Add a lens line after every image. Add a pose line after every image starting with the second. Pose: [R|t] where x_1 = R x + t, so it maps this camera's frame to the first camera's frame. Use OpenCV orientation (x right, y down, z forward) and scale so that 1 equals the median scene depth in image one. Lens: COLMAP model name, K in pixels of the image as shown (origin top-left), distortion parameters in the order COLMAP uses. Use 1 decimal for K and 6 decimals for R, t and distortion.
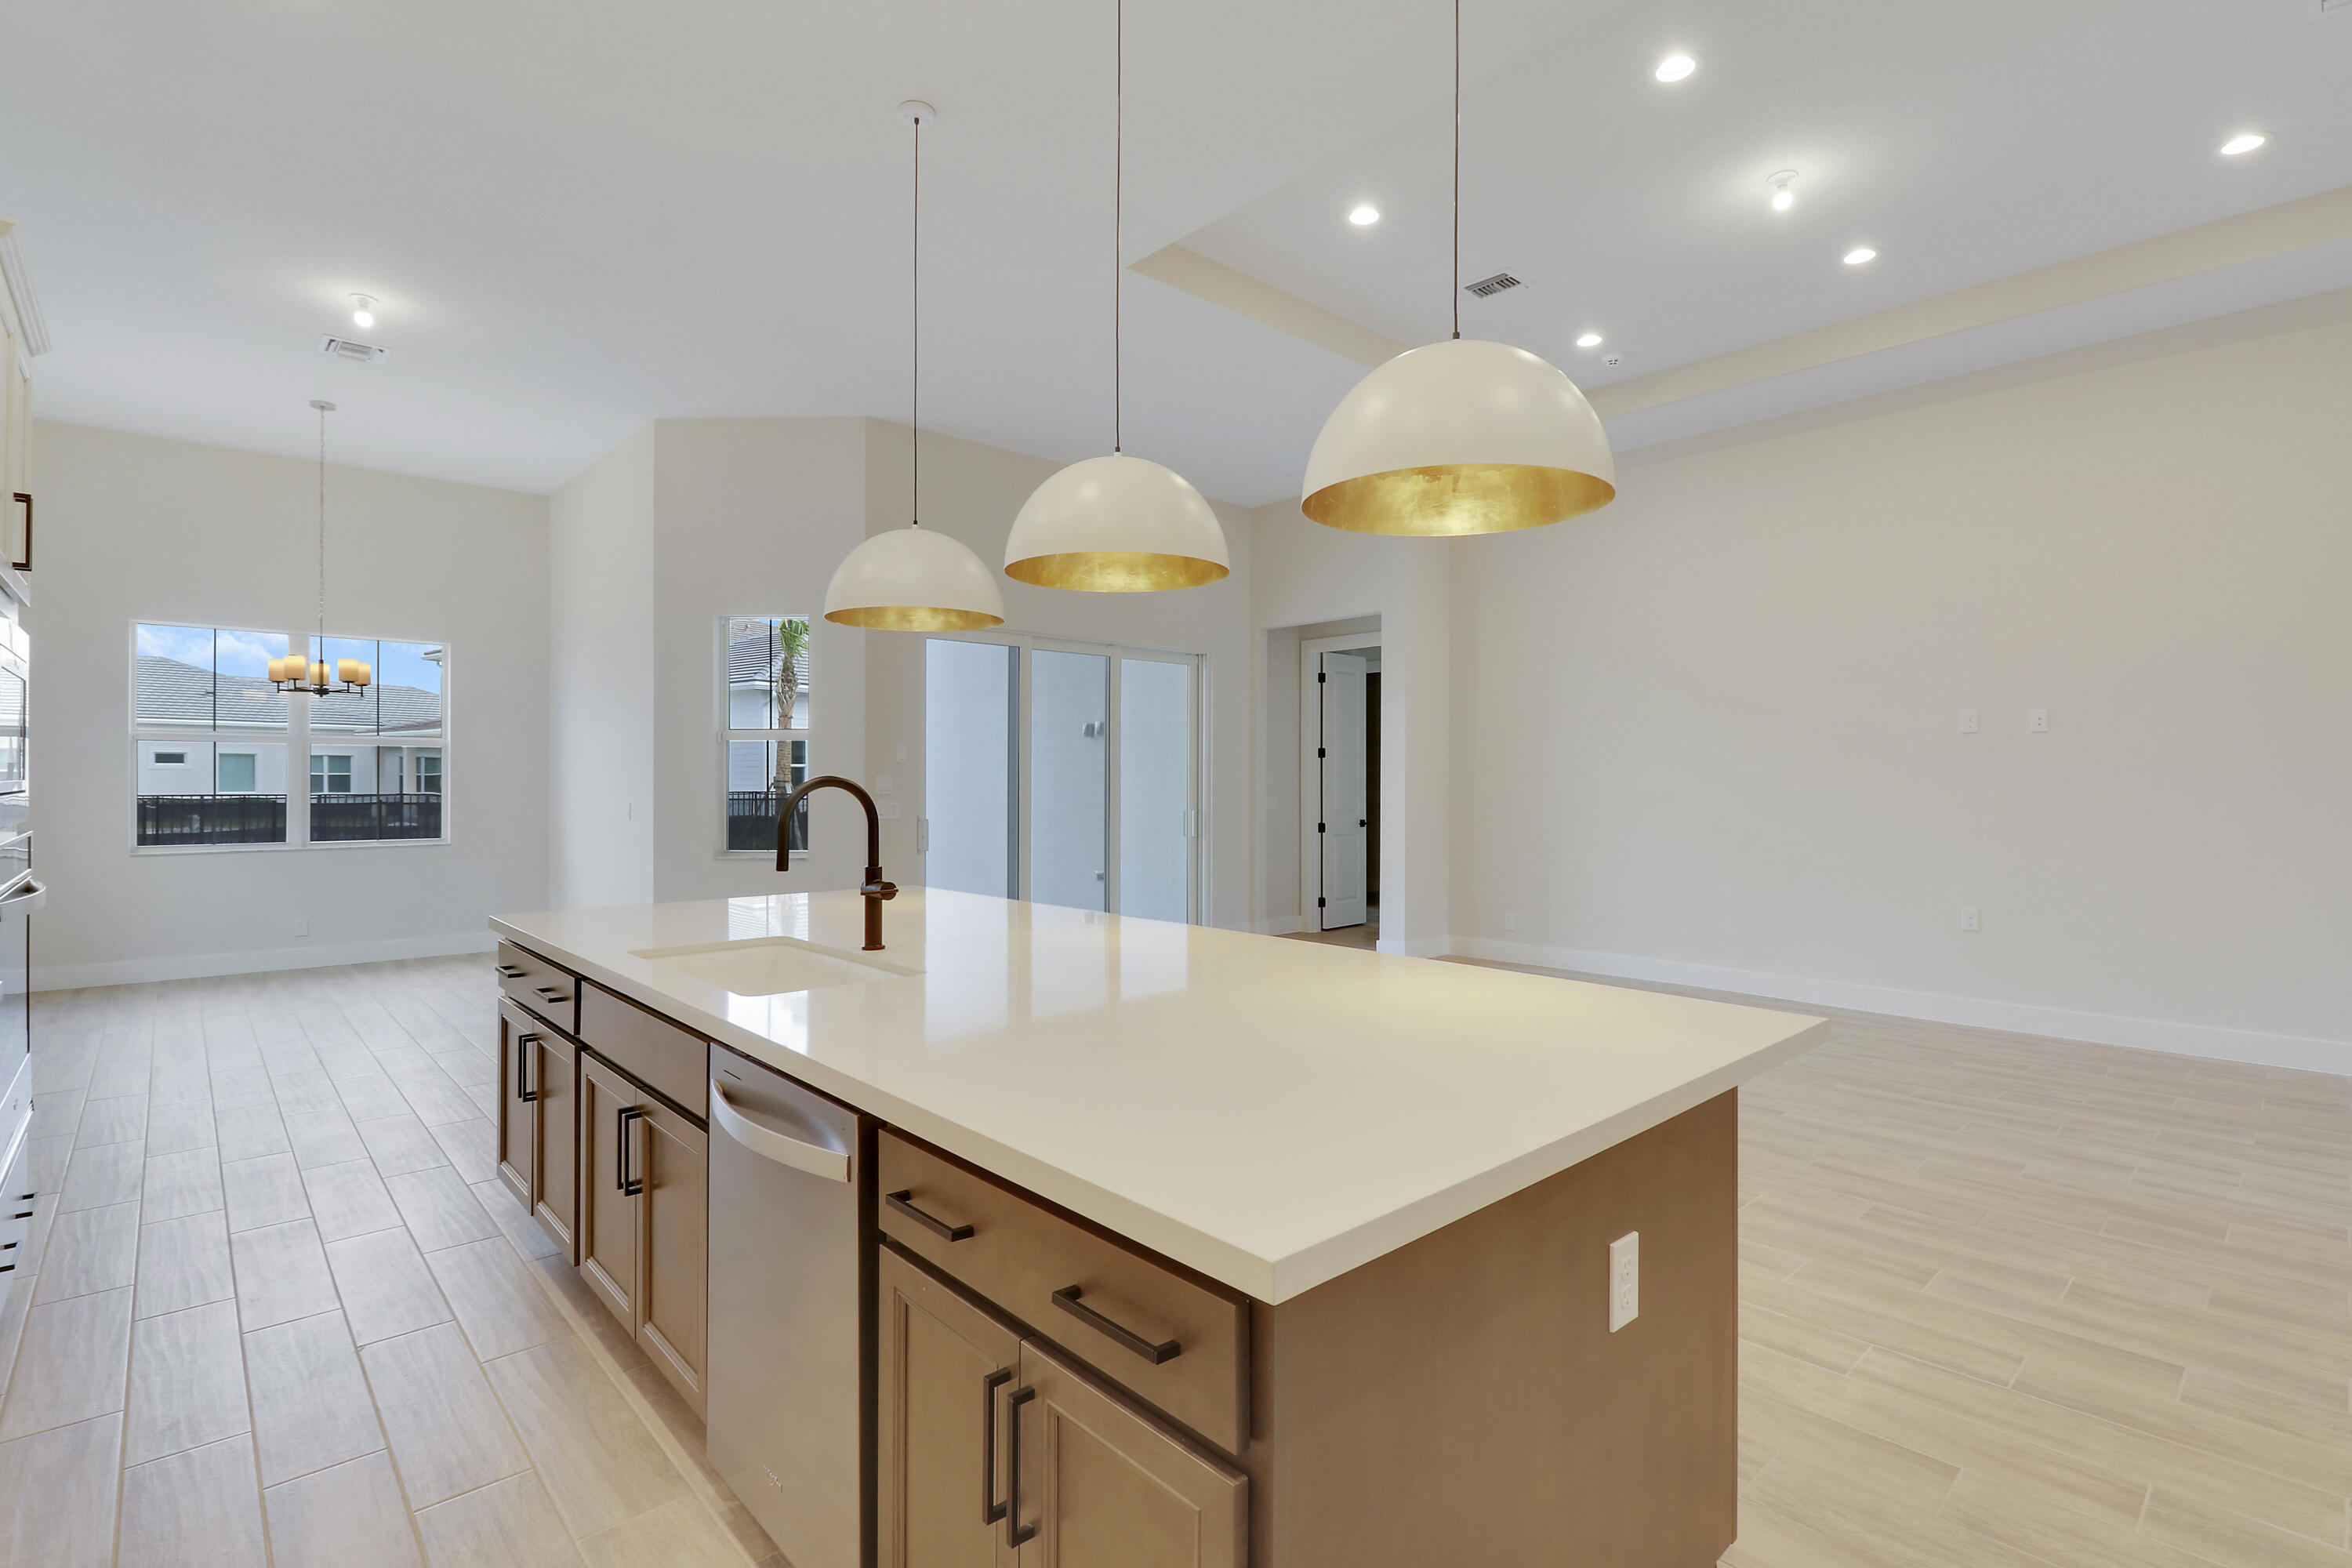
lens RADIAL K [[1101.5, 0, 1176.3], [0, 1101.5, 774.8], [0, 0, 1]] dist [-0.004671, -0.009294]
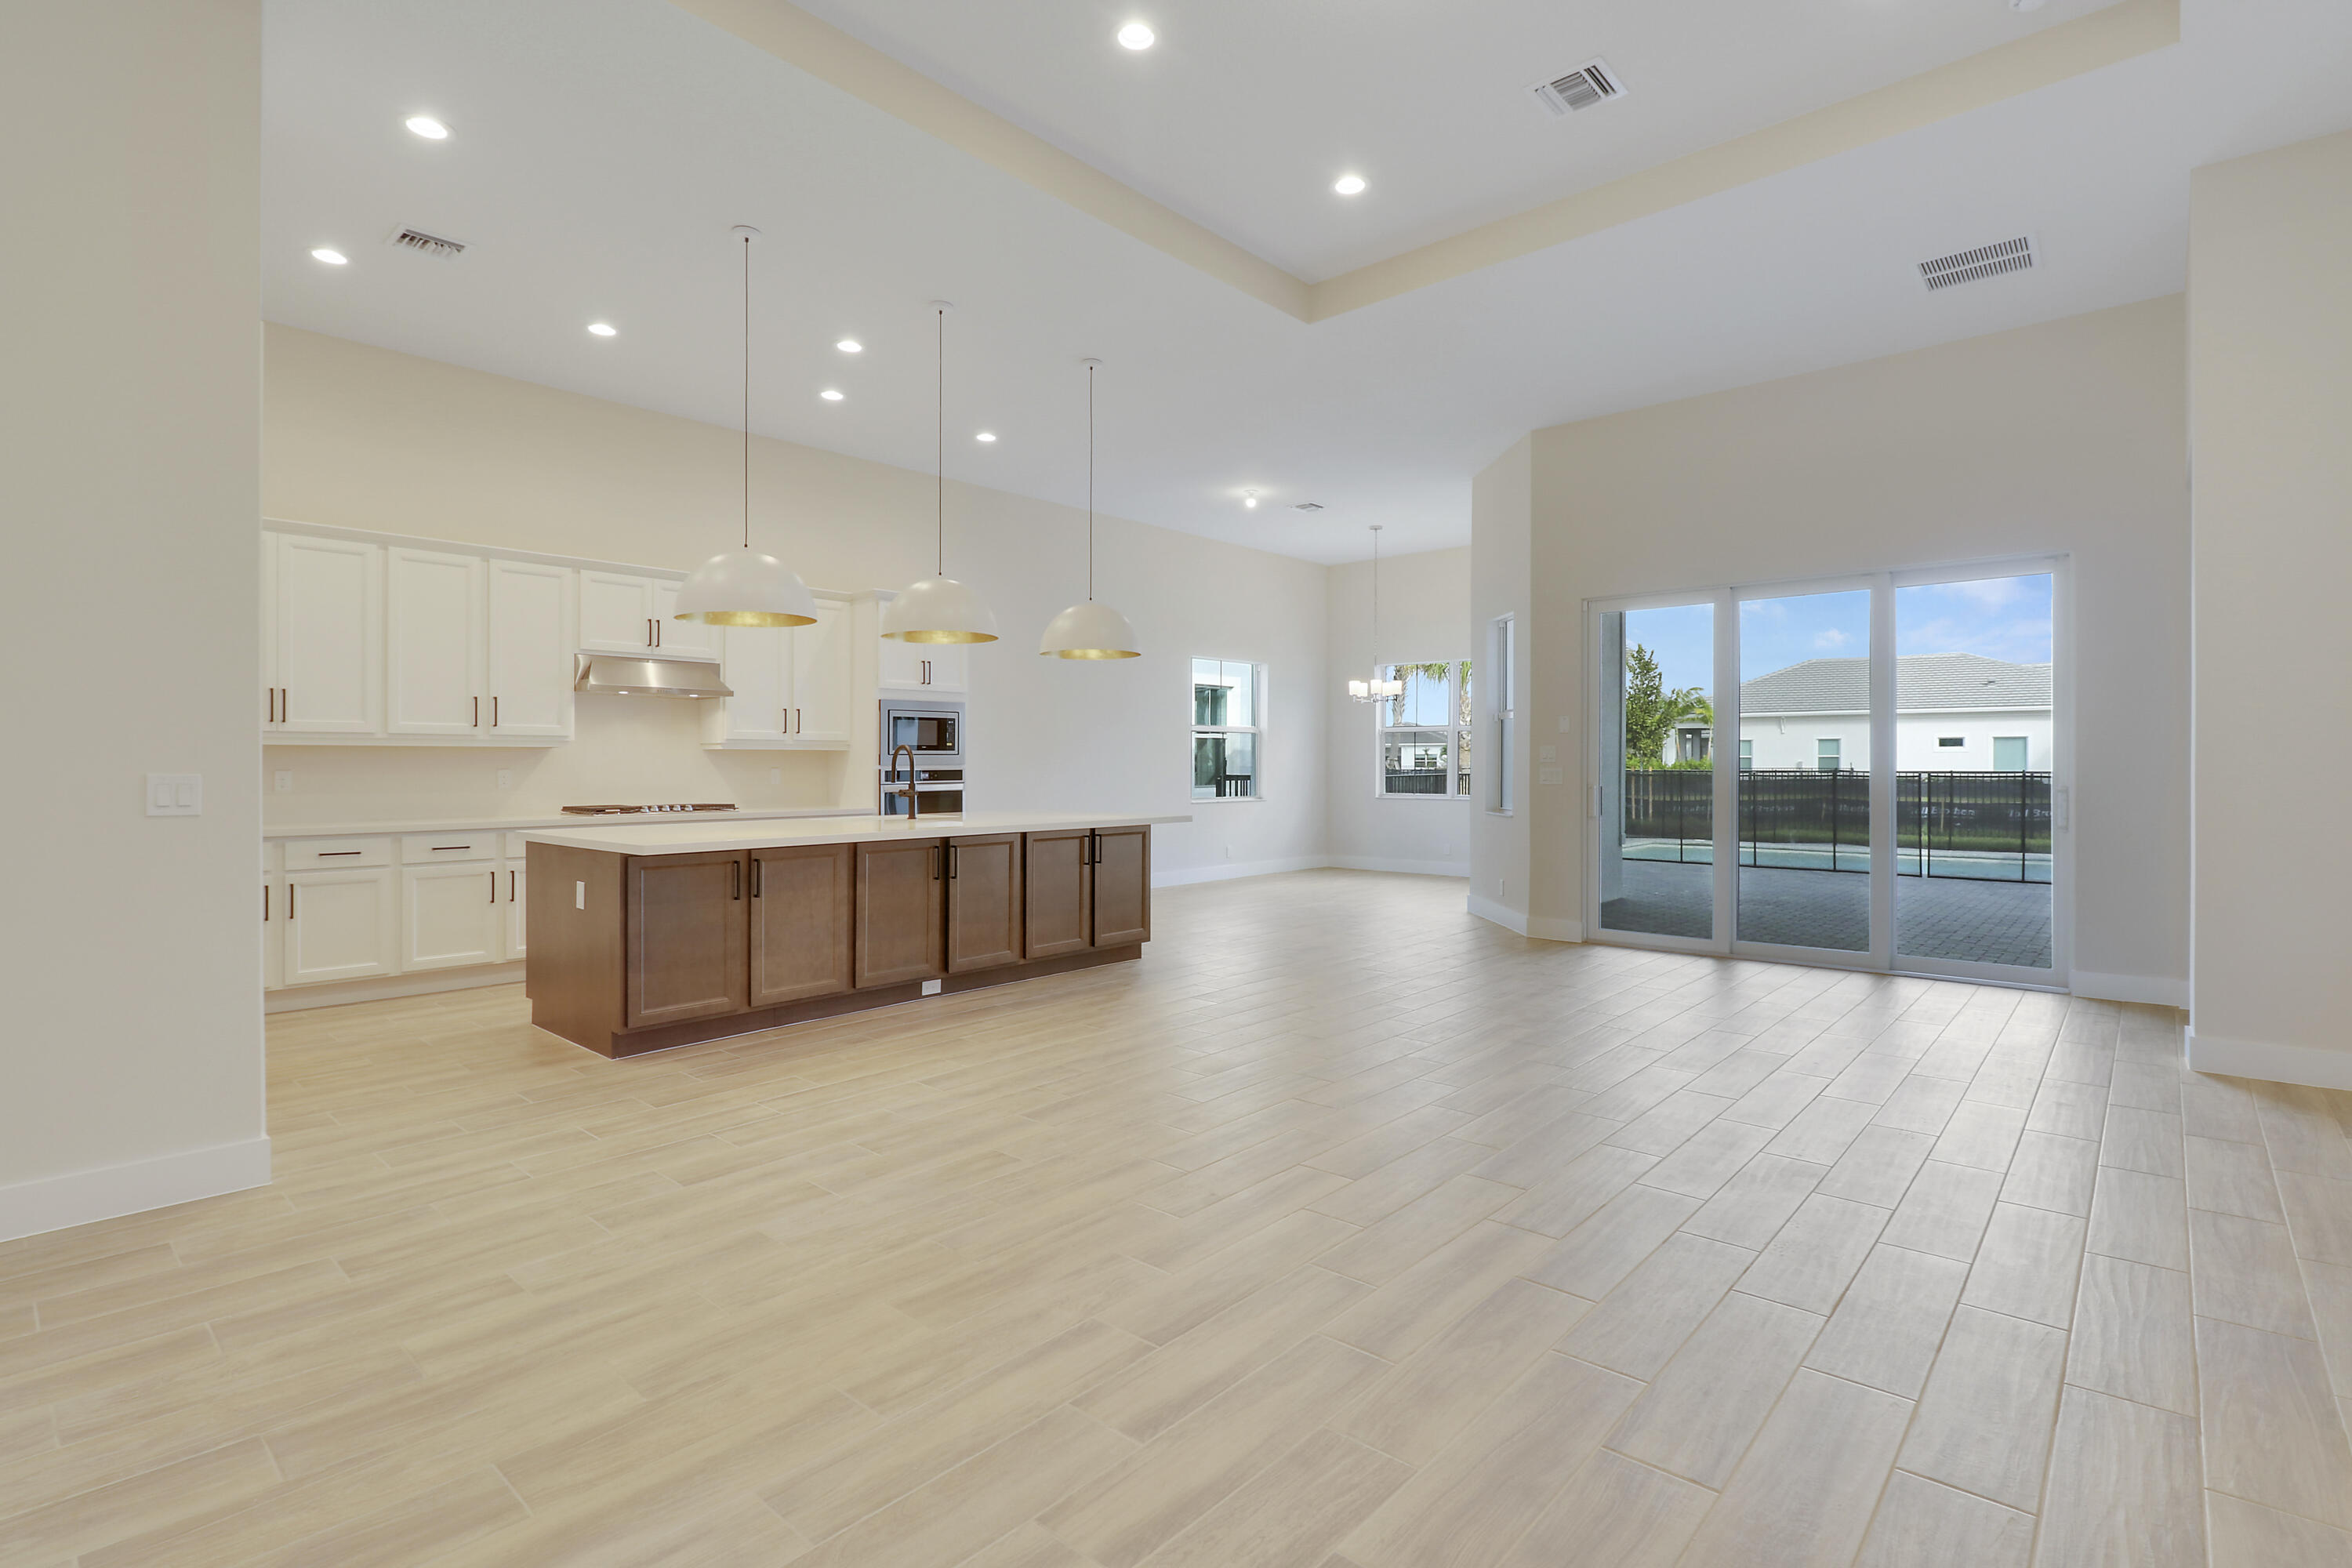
lens RADIAL K [[1118.4, 0, 1193.0], [0, 1118.4, 773.8], [0, 0, 1]] dist [-0.003622, -0.001125]
pose [[0.105141, 0.007617, -0.994428, 0.782203], [0.005842, 0.999949, 0.008277, 0.017131], [0.994440, -0.006680, 0.105091, 0.495482]]
